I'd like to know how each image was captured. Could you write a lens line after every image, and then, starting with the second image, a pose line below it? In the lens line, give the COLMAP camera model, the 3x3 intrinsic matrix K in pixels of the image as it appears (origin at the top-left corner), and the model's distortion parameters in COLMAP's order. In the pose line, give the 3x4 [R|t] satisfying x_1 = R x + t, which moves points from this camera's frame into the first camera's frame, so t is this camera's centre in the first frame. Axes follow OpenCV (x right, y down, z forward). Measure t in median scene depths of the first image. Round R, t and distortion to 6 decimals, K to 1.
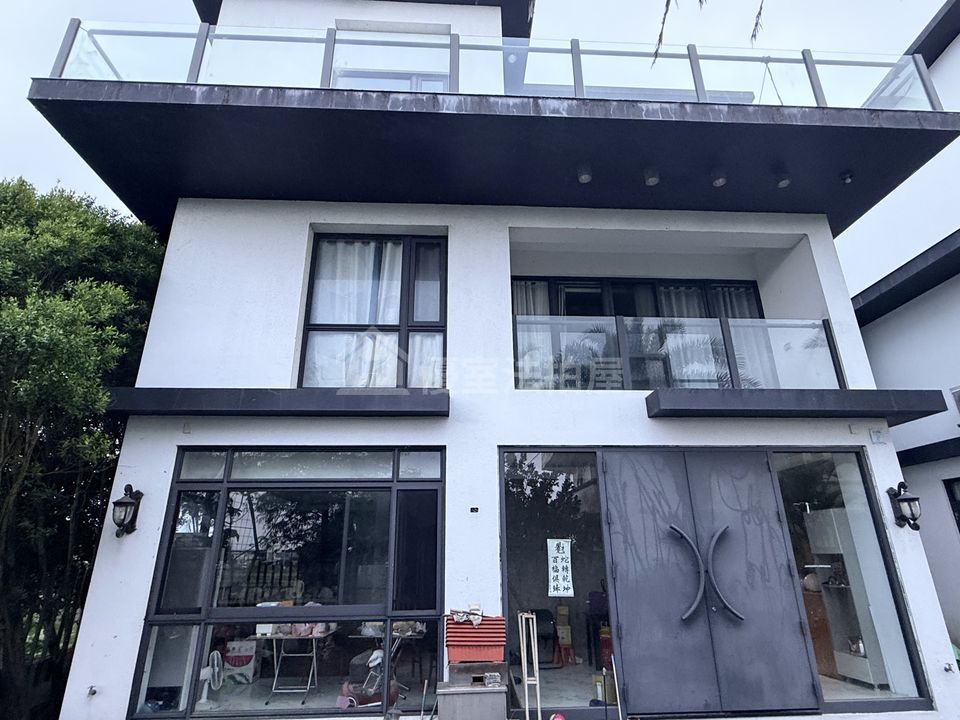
lens RADIAL K [[533.7, 0, 479.7], [0, 533.7, 370.2], [0, 0, 1]] dist [-0.007029, 0.001009]
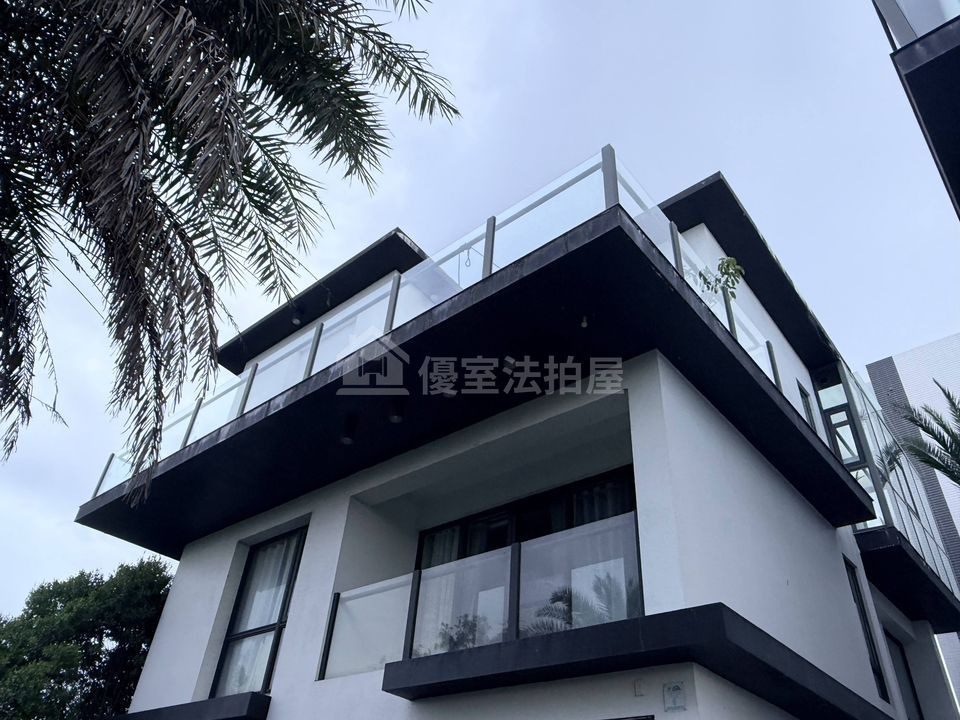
lens RADIAL K [[693.1, 0, 494.3], [0, 693.1, 368.2], [0, 0, 1]] dist [-0.001862, -0.008480]
pose [[0.727160, -0.373212, -0.576151, 1.257734], [0.174718, 0.912279, -0.370433, 0.041586], [0.663861, 0.168700, 0.728580, 0.240673]]
